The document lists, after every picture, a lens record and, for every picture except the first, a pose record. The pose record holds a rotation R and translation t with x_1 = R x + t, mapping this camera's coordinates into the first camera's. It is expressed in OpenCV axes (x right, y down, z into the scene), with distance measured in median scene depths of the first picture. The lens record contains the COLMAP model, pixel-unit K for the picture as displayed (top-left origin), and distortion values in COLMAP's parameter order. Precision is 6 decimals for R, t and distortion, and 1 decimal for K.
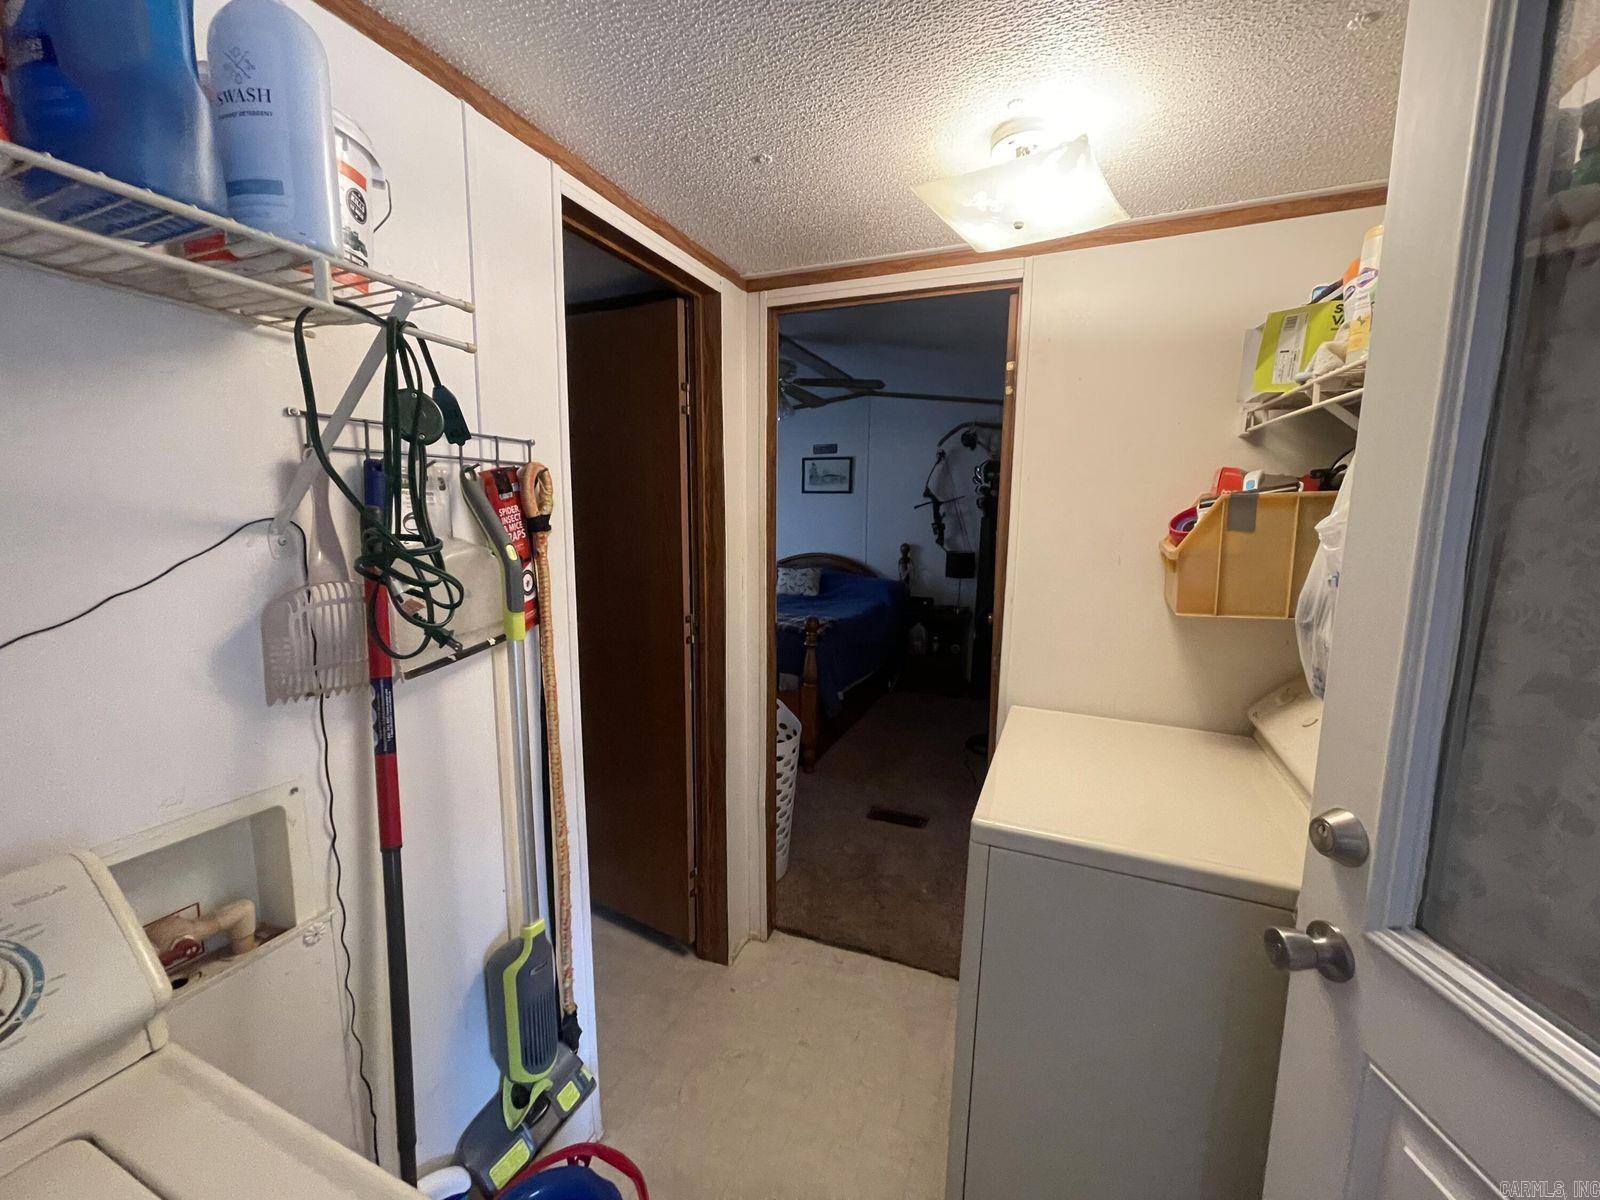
lens RADIAL K [[648.0, 0, 796.4], [0, 648.0, 605.2], [0, 0, 1]] dist [0.001131, 0.002532]
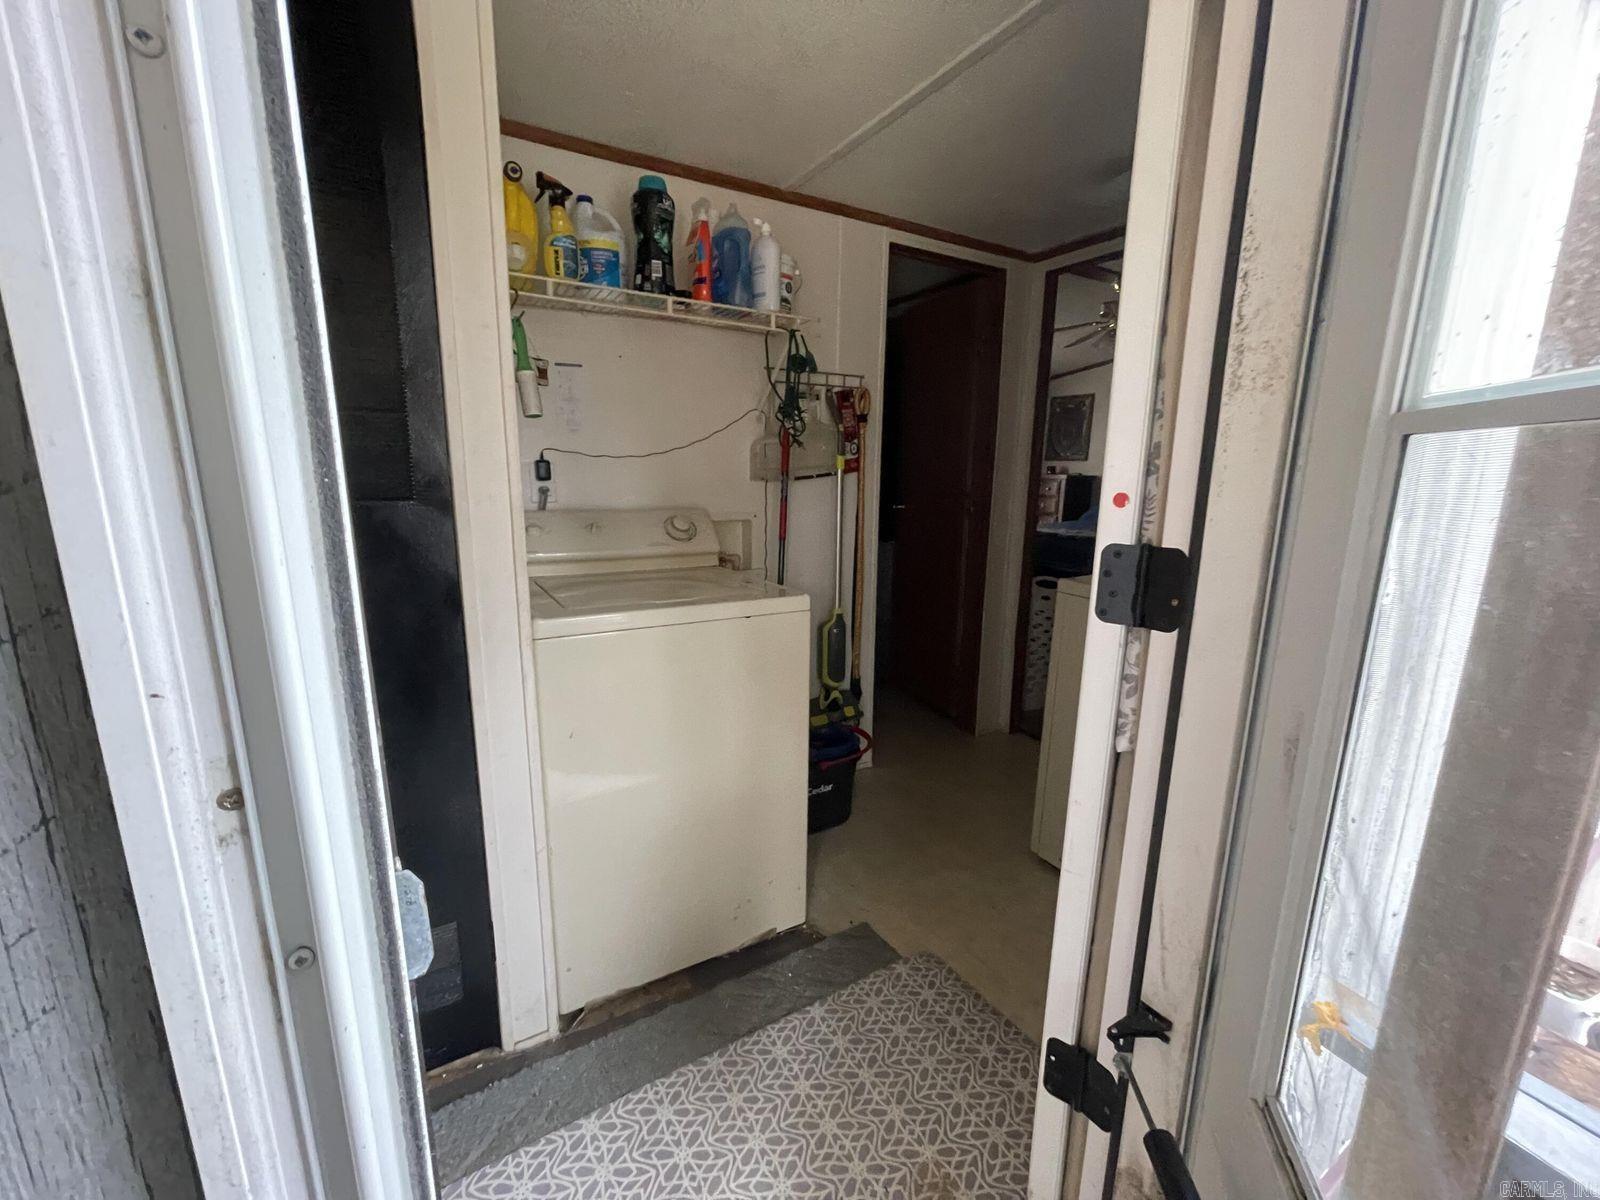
lens RADIAL K [[648.0, 0, 796.4], [0, 648.0, 605.2], [0, 0, 1]] dist [0.001131, 0.002532]
pose [[0.809417, 0.122265, -0.574366, 0.644135], [-0.086723, 0.992248, 0.089007, 0.279233], [0.580796, -0.022233, 0.813746, -0.734973]]
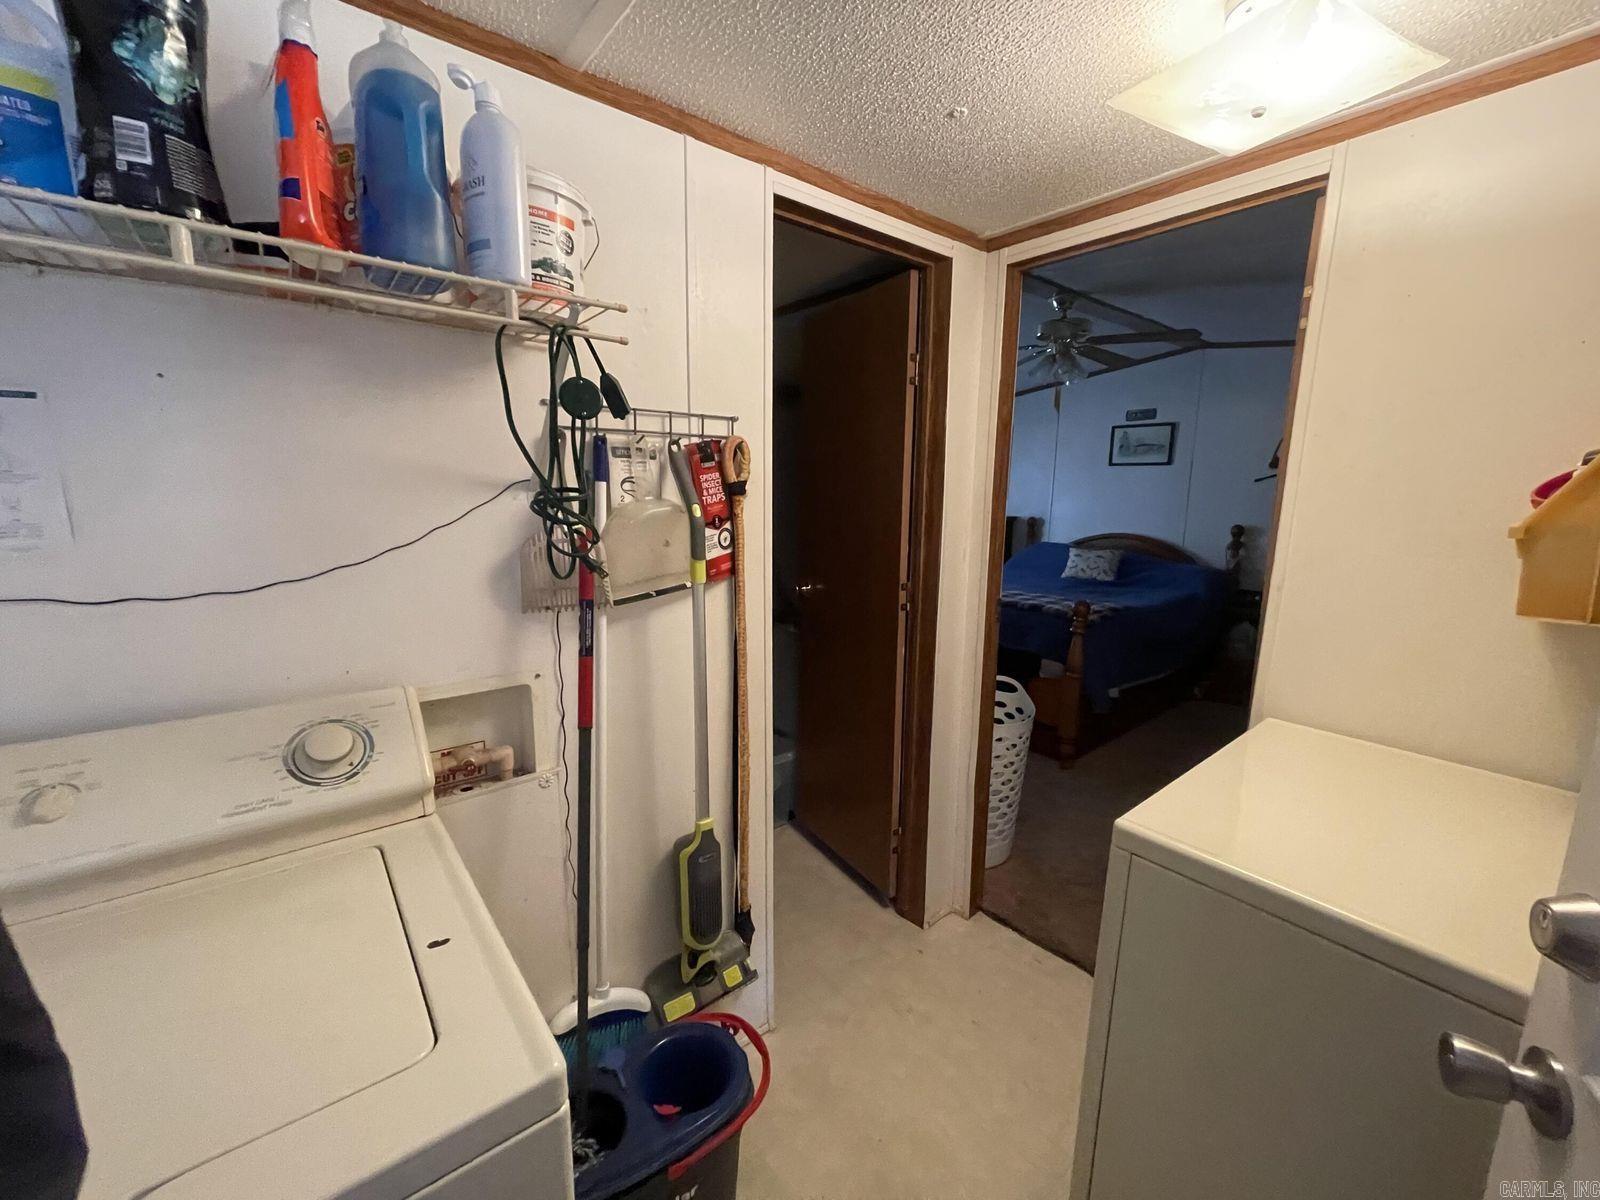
lens RADIAL K [[648.0, 0, 796.4], [0, 648.0, 605.2], [0, 0, 1]] dist [0.001131, 0.002532]
pose [[0.885155, 0.080536, -0.458274, 0.248353], [-0.066082, 0.996682, 0.047517, 0.021056], [0.460580, -0.011776, 0.887540, 0.012205]]
